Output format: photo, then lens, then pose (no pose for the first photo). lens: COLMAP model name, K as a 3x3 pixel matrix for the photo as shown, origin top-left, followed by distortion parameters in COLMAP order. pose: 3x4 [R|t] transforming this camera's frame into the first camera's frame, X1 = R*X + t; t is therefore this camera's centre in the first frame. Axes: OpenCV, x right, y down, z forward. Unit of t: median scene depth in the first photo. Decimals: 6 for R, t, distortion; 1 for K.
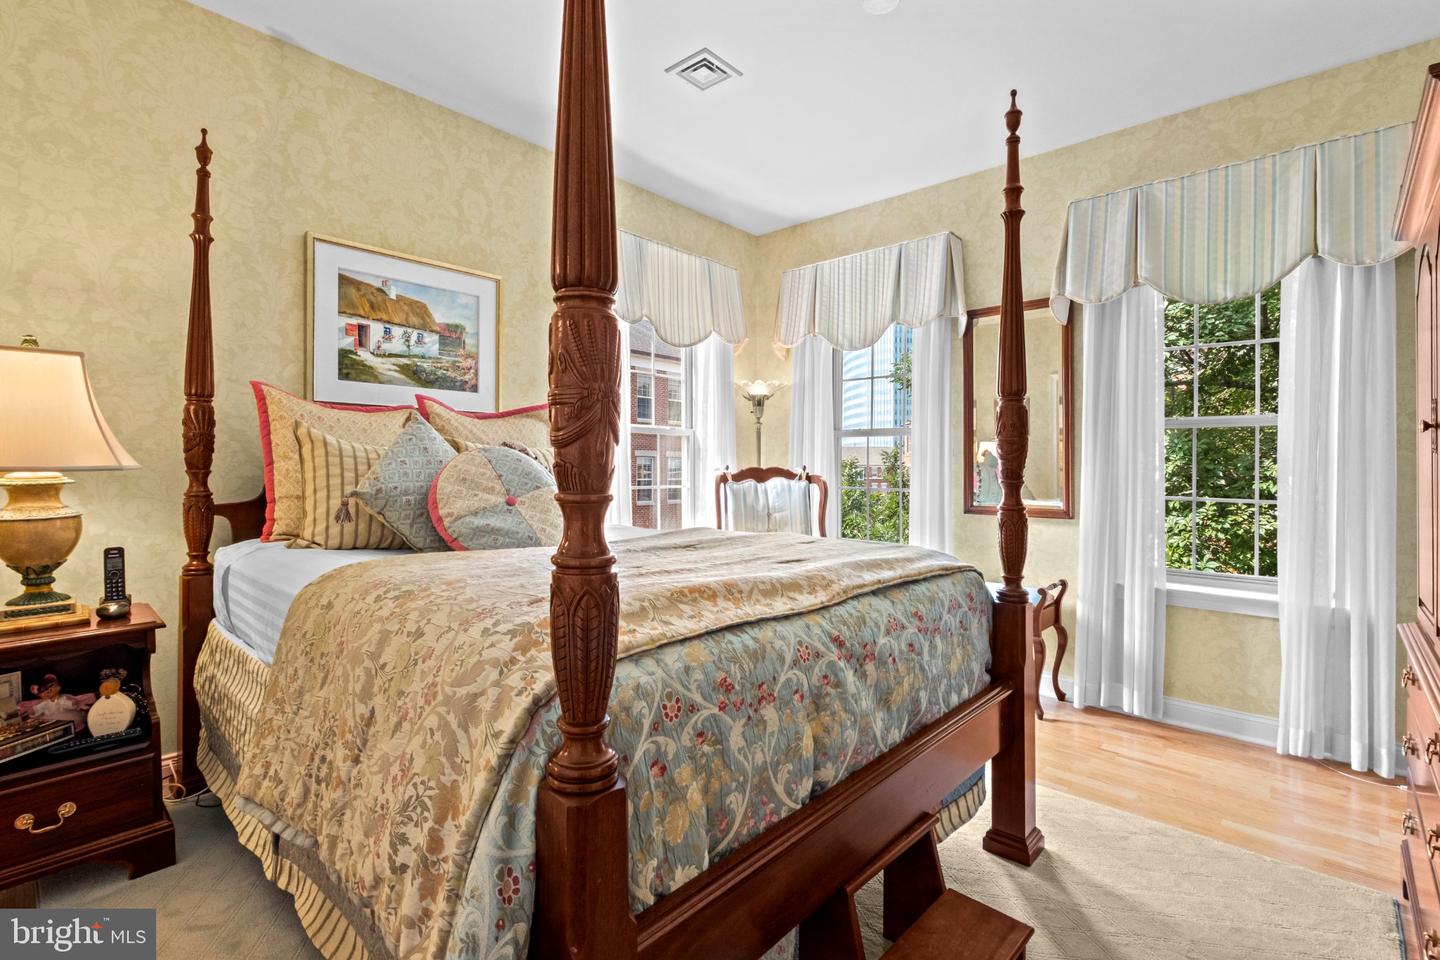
lens RADIAL K [[652.5, 0, 721.2], [0, 652.5, 459.1], [0, 0, 1]] dist [-0.002590, -0.000769]
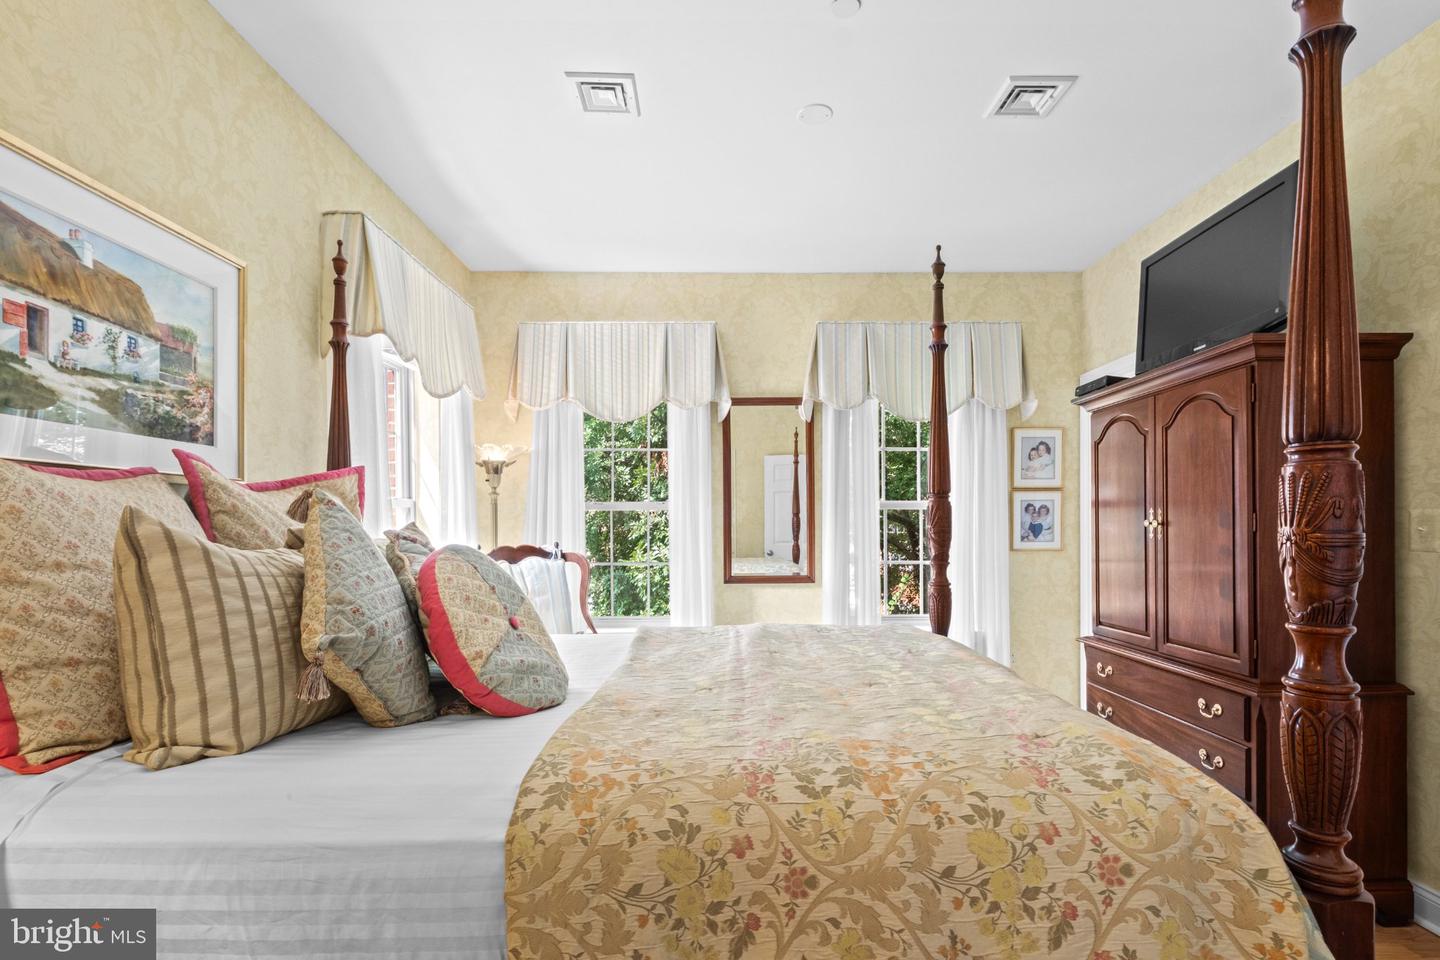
lens RADIAL K [[667.0, 0, 721.0], [0, 667.0, 518.6], [0, 0, 1]] dist [0.000077, -0.000294]
pose [[0.736539, -0.003192, 0.676388, -0.463851], [0.000403, 0.999991, 0.004281, -0.037665], [-0.676395, -0.002880, 0.736533, 0.225954]]
